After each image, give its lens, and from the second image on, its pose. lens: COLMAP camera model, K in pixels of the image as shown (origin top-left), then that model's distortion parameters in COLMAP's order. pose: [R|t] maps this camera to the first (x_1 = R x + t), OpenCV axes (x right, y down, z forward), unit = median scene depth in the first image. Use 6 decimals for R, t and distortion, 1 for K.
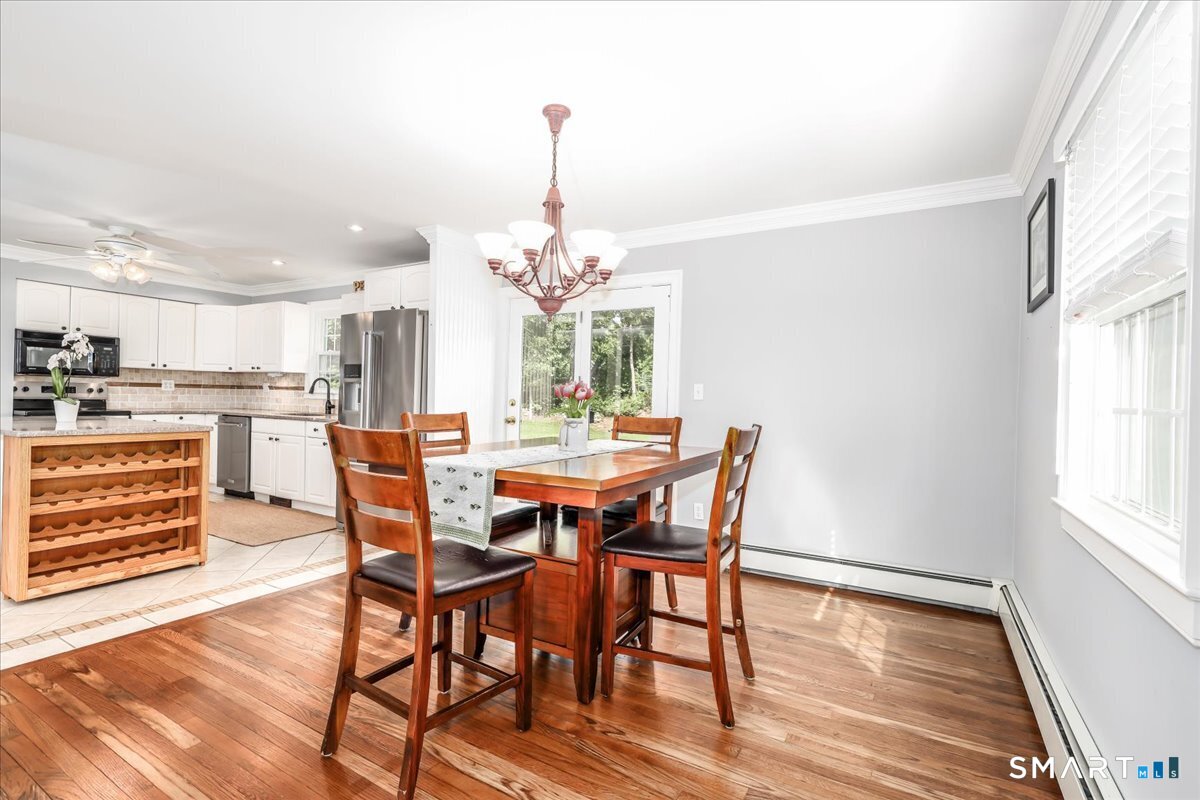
lens RADIAL K [[554.0, 0, 600.0], [0, 554.0, 400.0], [0, 0, 1]] dist [0.000303, 0.000342]
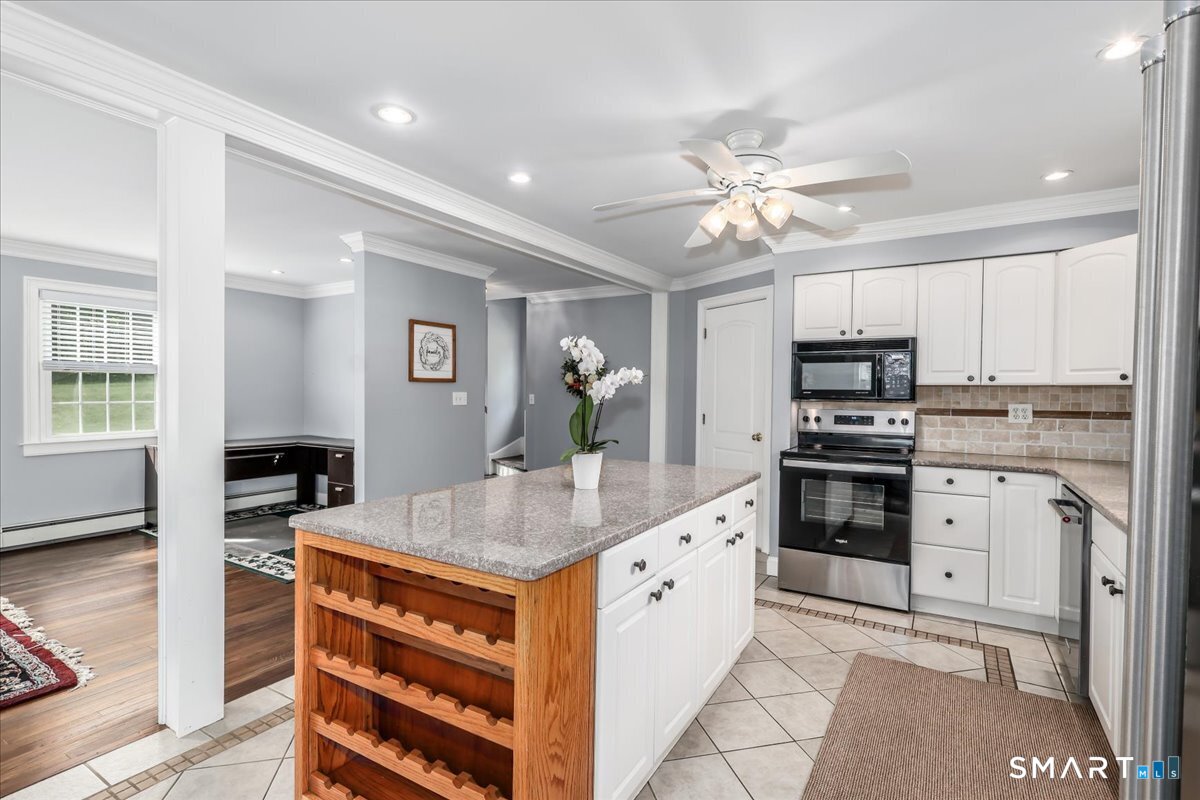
lens RADIAL K [[571.4, 0, 600.0], [0, 571.4, 400.0], [0, 0, 1]] dist [0.000408, -0.000220]
pose [[-0.025146, -0.009876, -0.999635, -0.242367], [-0.013334, 0.999866, -0.009543, -0.034266], [0.999595, 0.013089, -0.025274, 0.713902]]
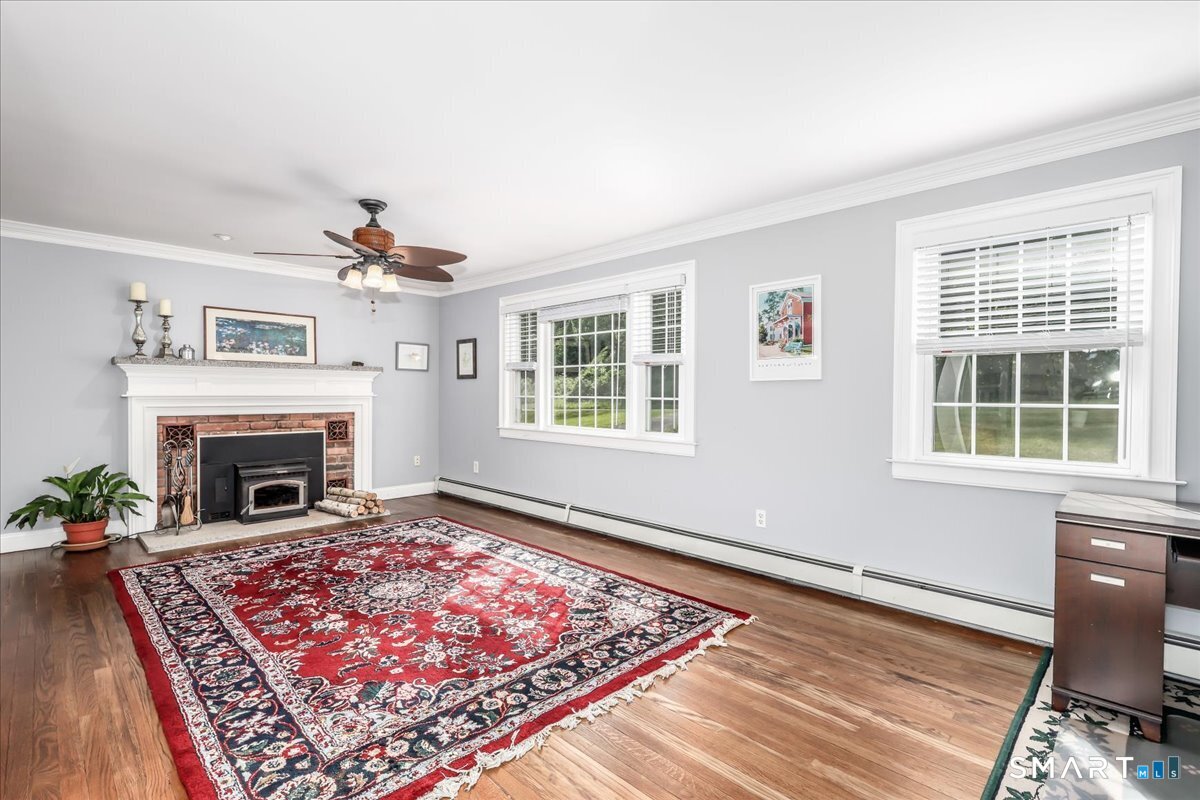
lens RADIAL K [[554.0, 0, 600.0], [0, 554.0, 400.0], [0, 0, 1]] dist [0.000303, 0.000342]
pose [[-0.969508, -0.033925, 0.242702, -0.910293], [-0.029438, 0.999322, 0.022095, -0.032549], [-0.243287, 0.014277, -0.969849, 0.478013]]
